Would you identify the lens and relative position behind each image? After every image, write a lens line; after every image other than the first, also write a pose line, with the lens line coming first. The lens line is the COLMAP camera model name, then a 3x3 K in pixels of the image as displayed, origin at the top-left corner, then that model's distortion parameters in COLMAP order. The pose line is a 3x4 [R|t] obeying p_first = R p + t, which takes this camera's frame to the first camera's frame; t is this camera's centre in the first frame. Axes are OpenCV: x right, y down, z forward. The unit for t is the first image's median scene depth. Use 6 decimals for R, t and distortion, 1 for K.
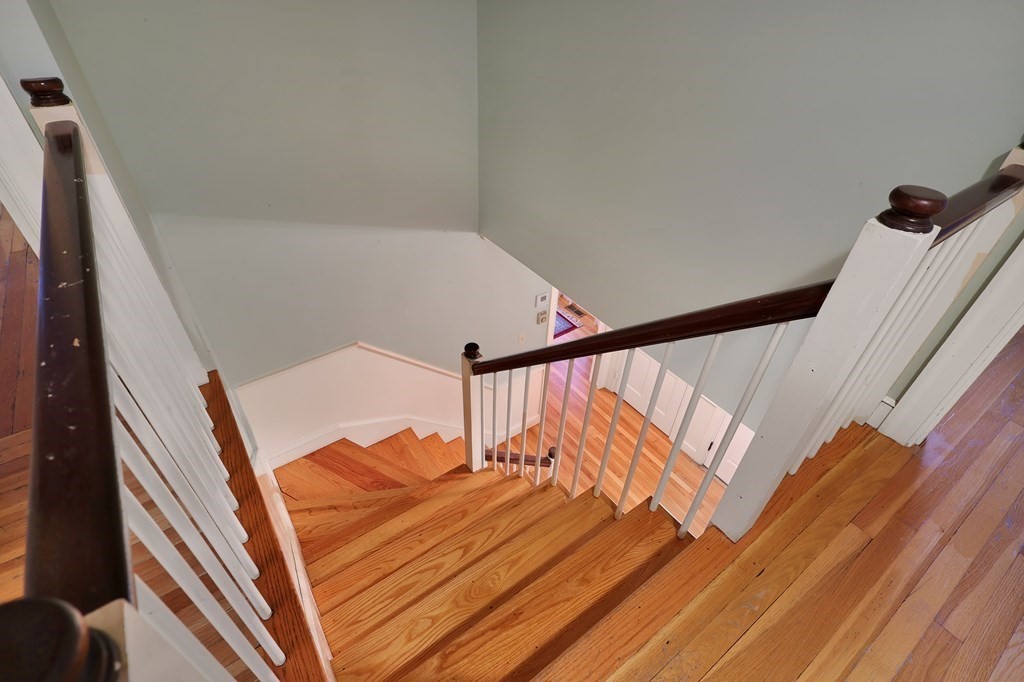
lens RADIAL K [[487.2, 0, 511.1], [0, 487.2, 342.1], [0, 0, 1]] dist [0.000178, 0.000468]
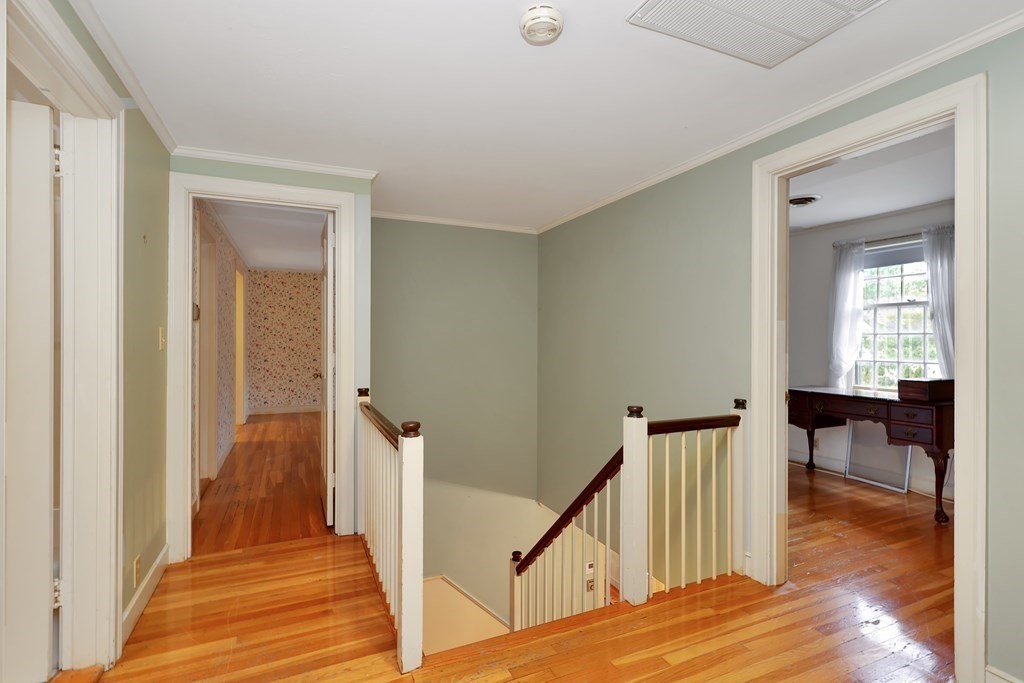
lens RADIAL K [[487.2, 0, 516.7], [0, 487.2, 339.9], [0, 0, 1]] dist [0.000178, 0.000468]
pose [[0.982465, -0.029586, -0.184086, 0.349413], [-0.094419, 0.772418, -0.628057, 0.722928], [0.160773, 0.634425, 0.756080, -0.912168]]
